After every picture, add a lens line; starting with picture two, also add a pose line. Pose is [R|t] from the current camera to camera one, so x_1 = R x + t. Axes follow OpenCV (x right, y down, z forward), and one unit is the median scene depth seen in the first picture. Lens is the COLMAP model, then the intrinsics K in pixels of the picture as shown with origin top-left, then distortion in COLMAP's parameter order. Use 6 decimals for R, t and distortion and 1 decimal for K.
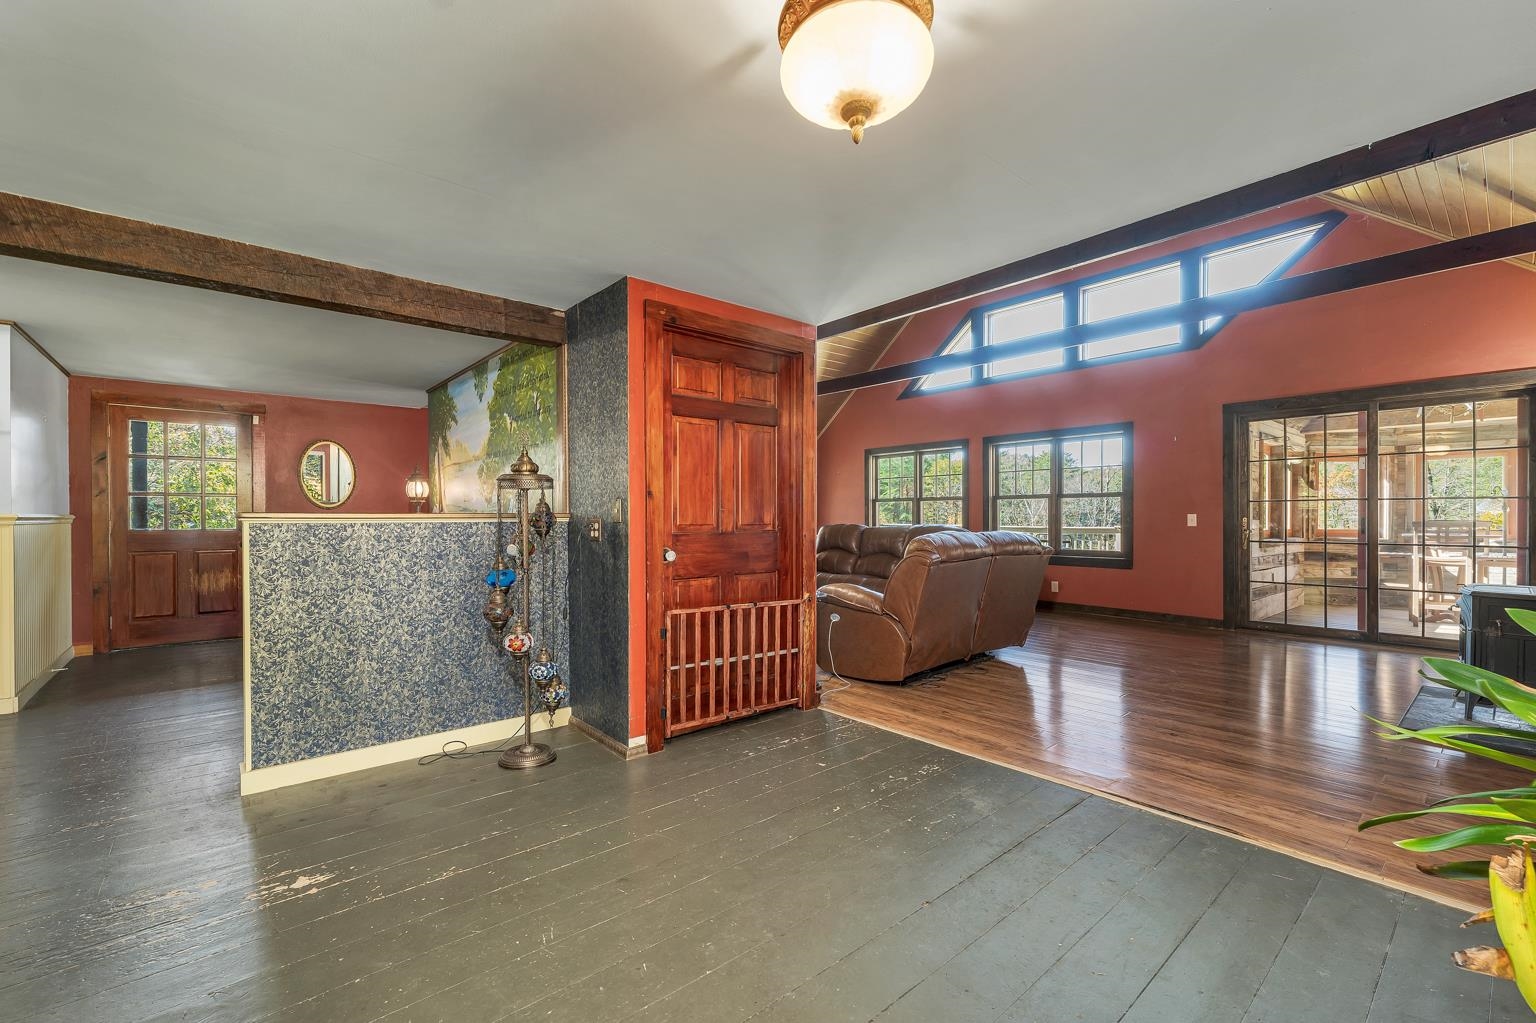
lens RADIAL K [[640.3, 0, 768.0], [0, 640.3, 511.5], [0, 0, 1]] dist [0.001677, 0.000189]
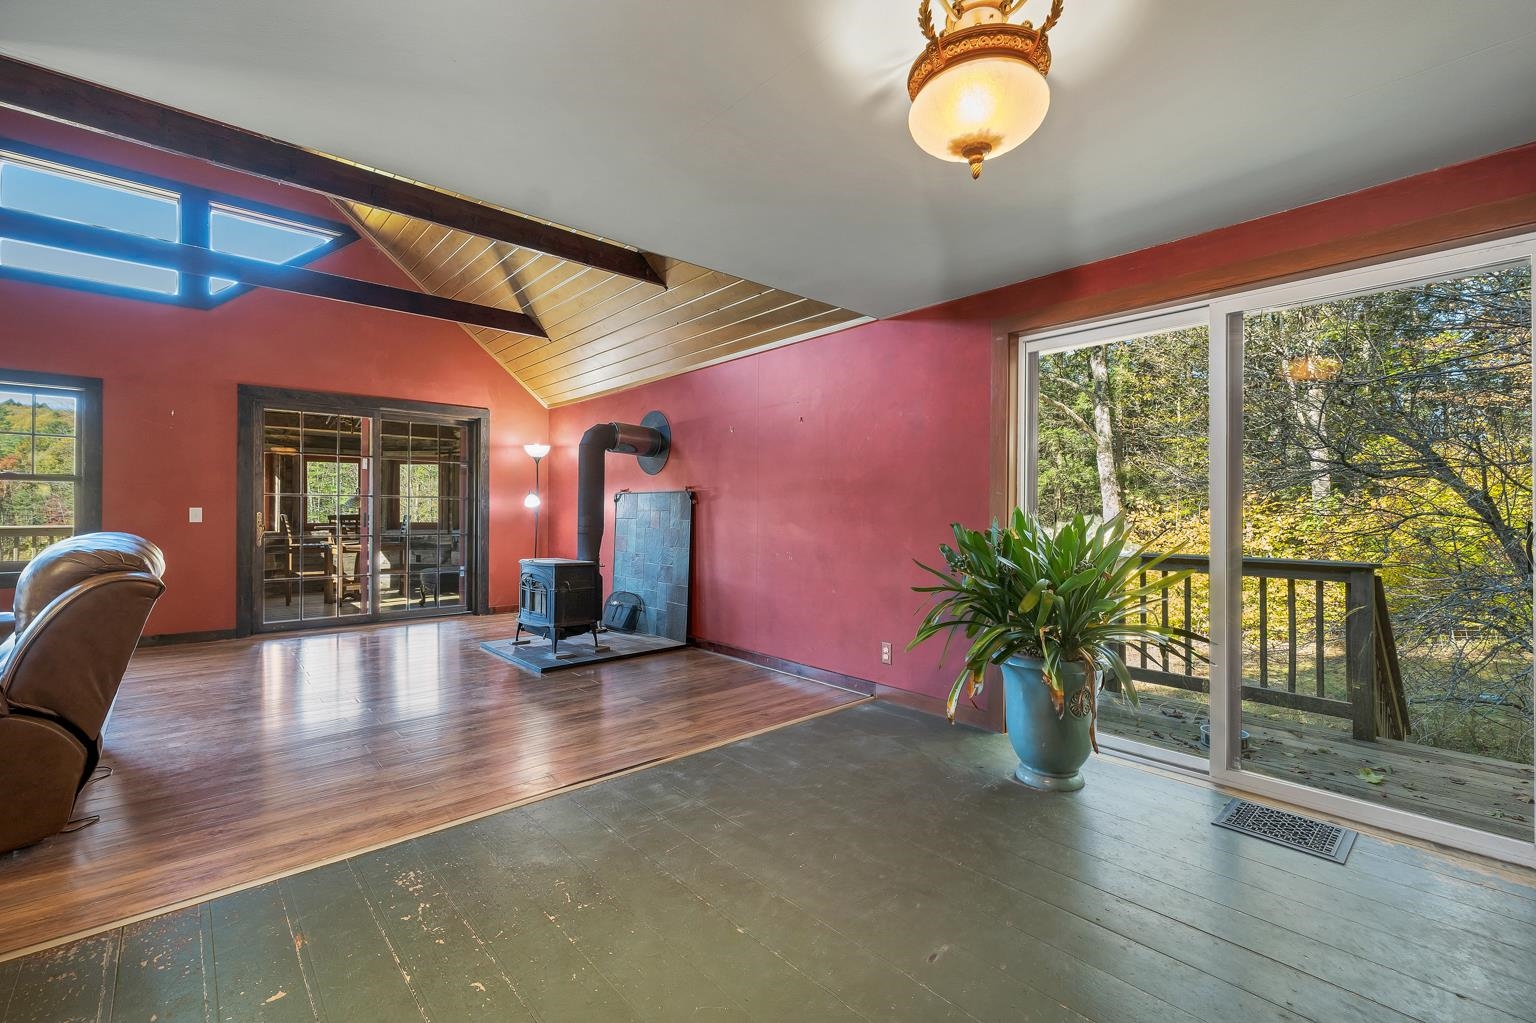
lens RADIAL K [[648.7, 0, 765.9], [0, 648.7, 527.5], [0, 0, 1]] dist [0.000859, 0.000136]
pose [[-0.028471, -0.018268, 0.999428, -0.234427], [-0.016824, 0.999700, 0.017793, 0.002717], [-0.999453, -0.016308, -0.028770, 0.338363]]
